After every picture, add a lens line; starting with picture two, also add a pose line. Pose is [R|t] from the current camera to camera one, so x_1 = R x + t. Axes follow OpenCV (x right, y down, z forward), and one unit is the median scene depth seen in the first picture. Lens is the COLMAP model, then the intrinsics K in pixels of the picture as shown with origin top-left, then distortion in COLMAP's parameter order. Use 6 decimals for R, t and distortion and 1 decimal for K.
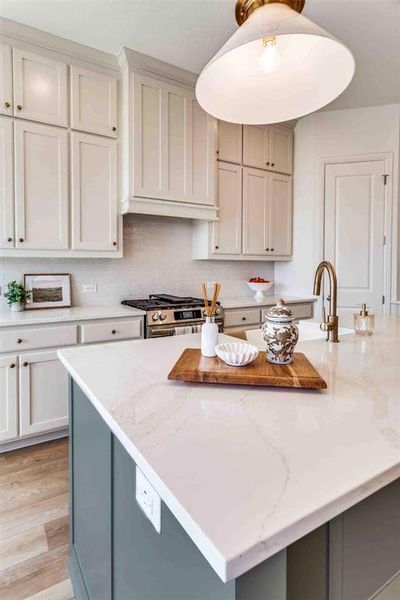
lens RADIAL K [[311.1, 0, 177.1], [0, 311.1, 273.8], [0, 0, 1]] dist [-0.006824, 0.002449]
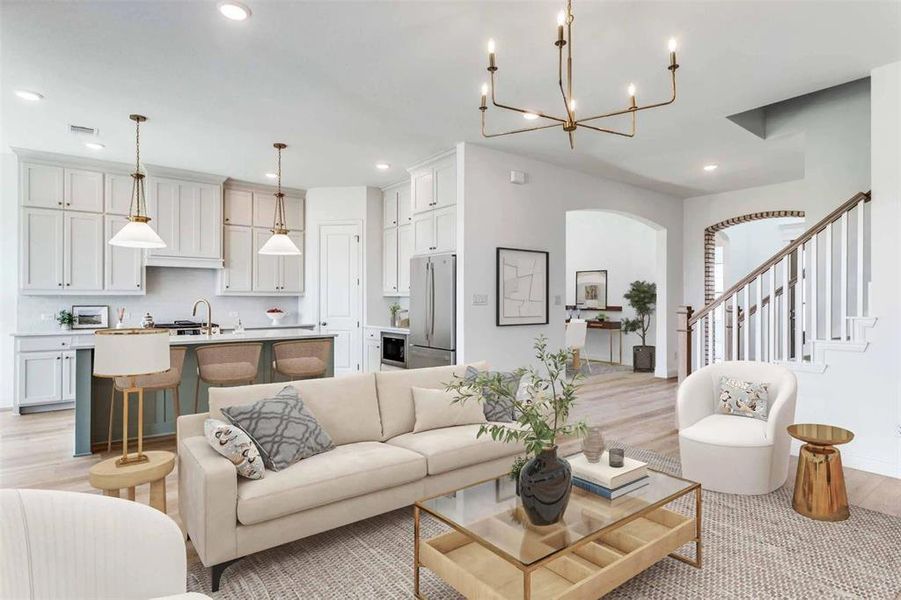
lens RADIAL K [[470.6, 0, 438.7], [0, 470.6, 294.8], [0, 0, 1]] dist [-0.004957, 0.001566]
pose [[0.993226, 0.002042, 0.116179, 0.977198], [0.001542, 0.999526, -0.030745, 0.020251], [-0.116186, 0.030715, 0.992752, -1.425660]]
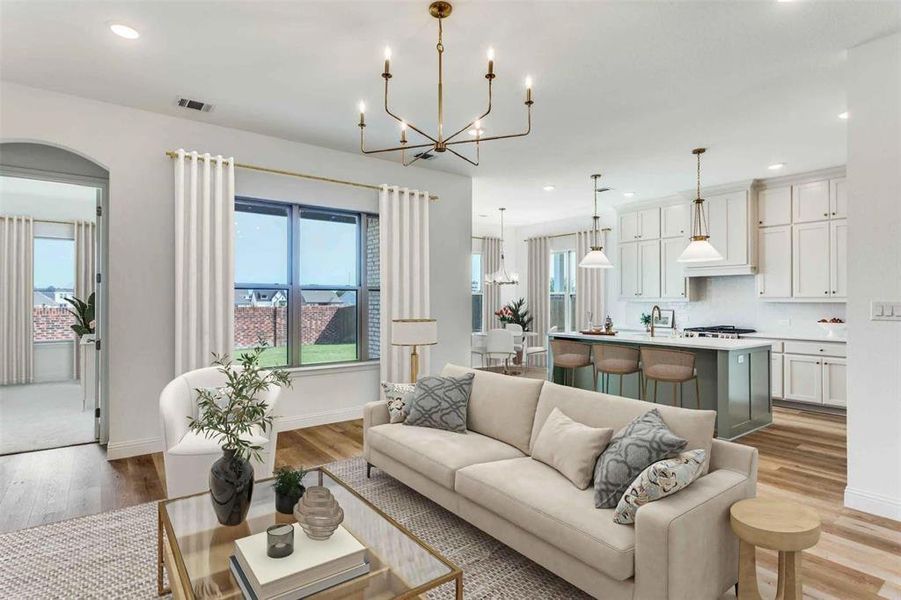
lens RADIAL K [[470.6, 0, 452.6], [0, 470.6, 301.6], [0, 0, 1]] dist [-0.004957, 0.001566]
pose [[0.135541, -0.001447, -0.990771, 2.302491], [-0.024650, 0.999684, -0.004832, -0.007312], [0.990465, 0.025078, 0.135463, -0.688483]]
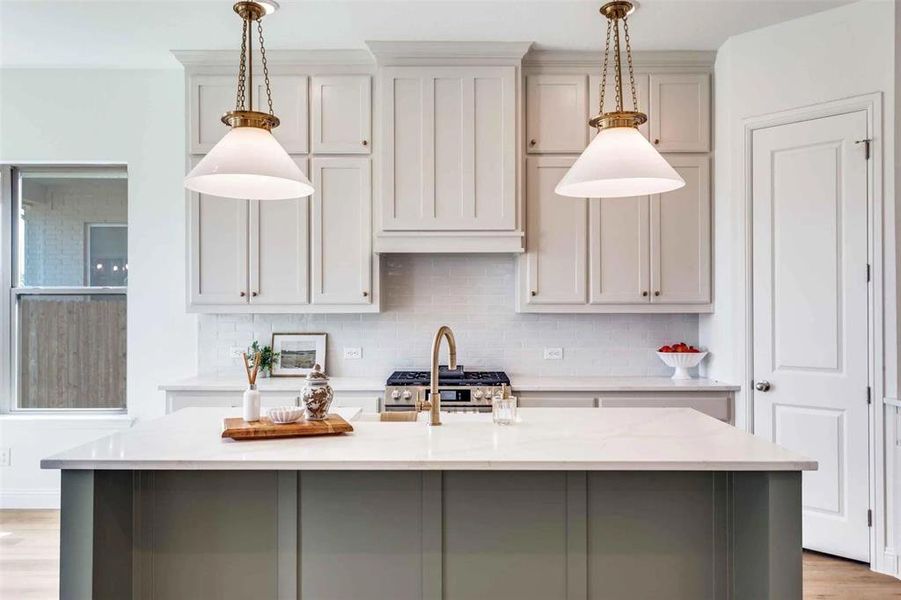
lens RADIAL K [[721.3, 0, 454.4], [0, 721.3, 305.8], [0, 0, 1]] dist [-0.000454, 0.013379]
pose [[0.861916, -0.005311, -0.507023, 0.855383], [-0.010460, 0.999546, -0.028251, -0.021477], [0.506943, 0.029654, 0.861469, -0.384435]]
